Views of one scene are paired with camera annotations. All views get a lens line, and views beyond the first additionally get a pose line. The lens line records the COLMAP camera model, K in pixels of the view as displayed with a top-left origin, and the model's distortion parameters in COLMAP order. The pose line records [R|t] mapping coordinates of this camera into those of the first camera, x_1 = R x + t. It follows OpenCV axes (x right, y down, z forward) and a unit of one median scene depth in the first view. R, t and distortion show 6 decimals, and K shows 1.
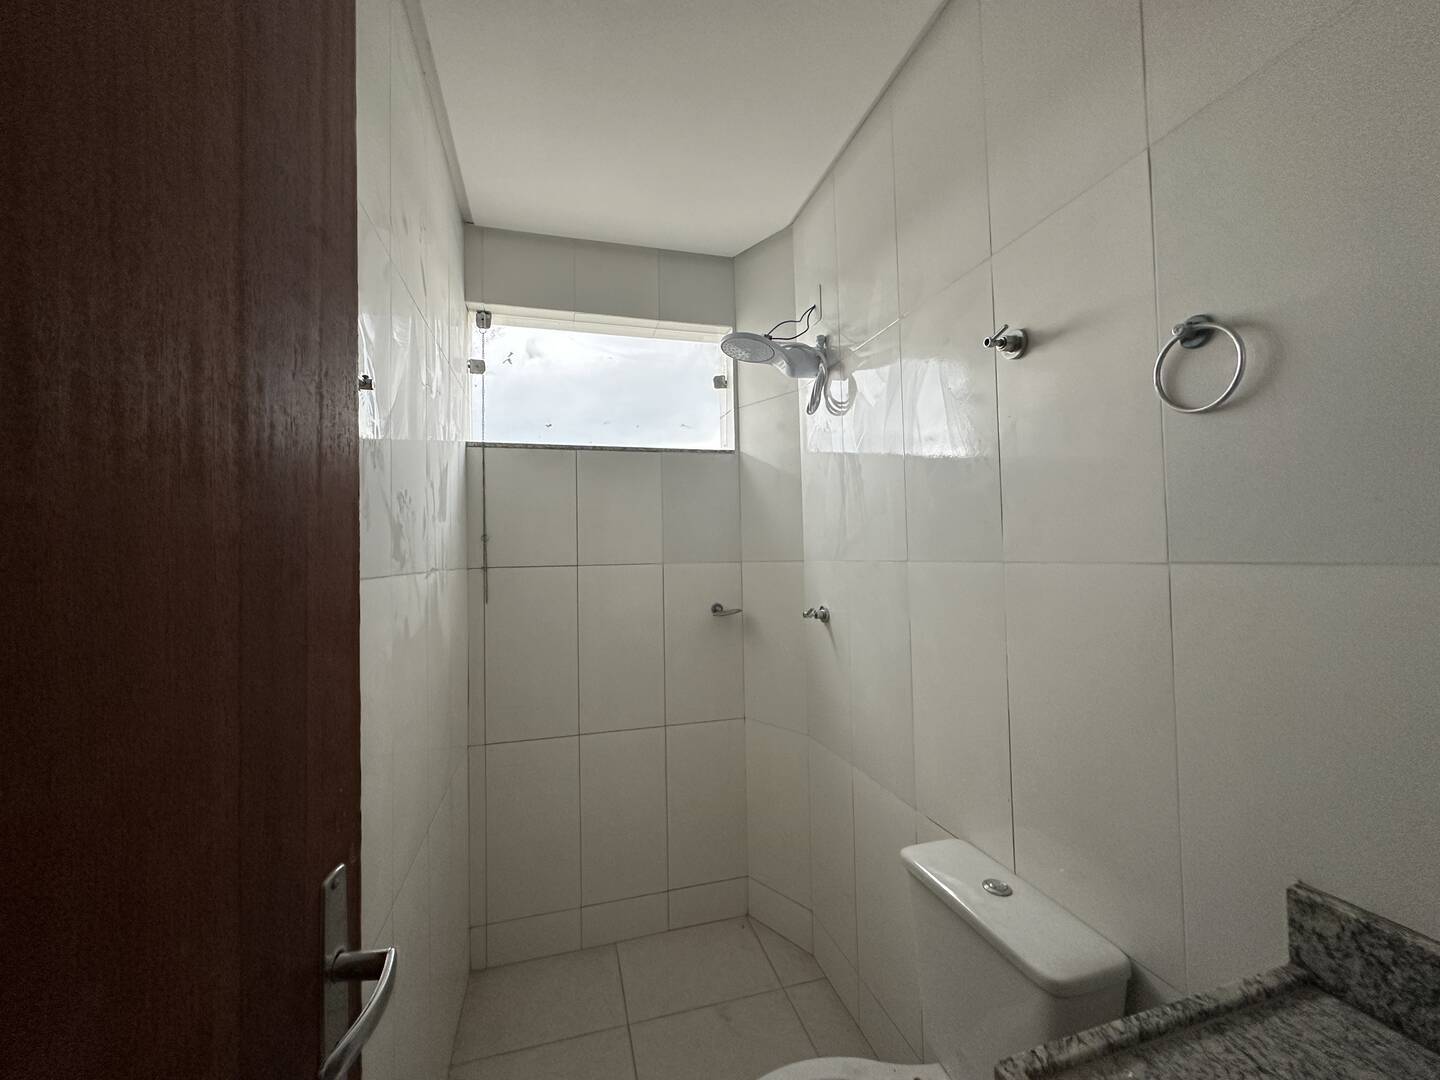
lens RADIAL K [[578.0, 0, 720.0], [0, 578.0, 540.0], [0, 0, 1]] dist [0.000838, 0.000331]
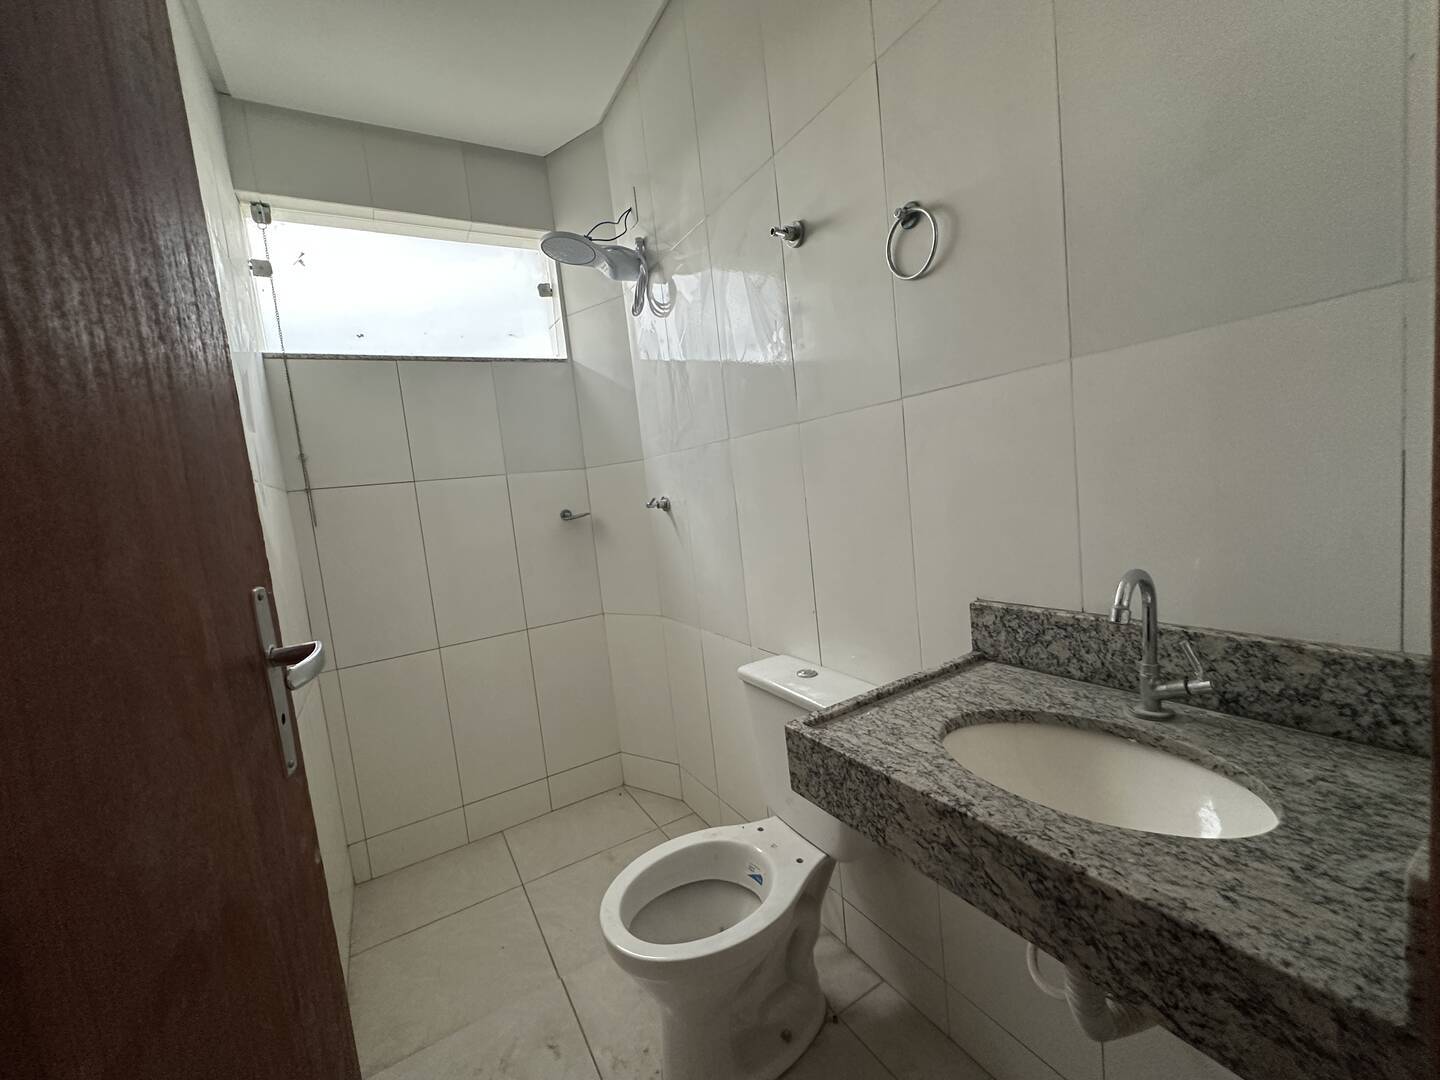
lens RADIAL K [[578.0, 0, 720.0], [0, 578.0, 540.0], [0, 0, 1]] dist [0.000838, 0.000331]
pose [[0.963915, -0.102799, 0.245562, 0.002452], [0.076962, 0.990654, 0.112611, 0.083233], [-0.254843, -0.089649, 0.962818, -0.097887]]
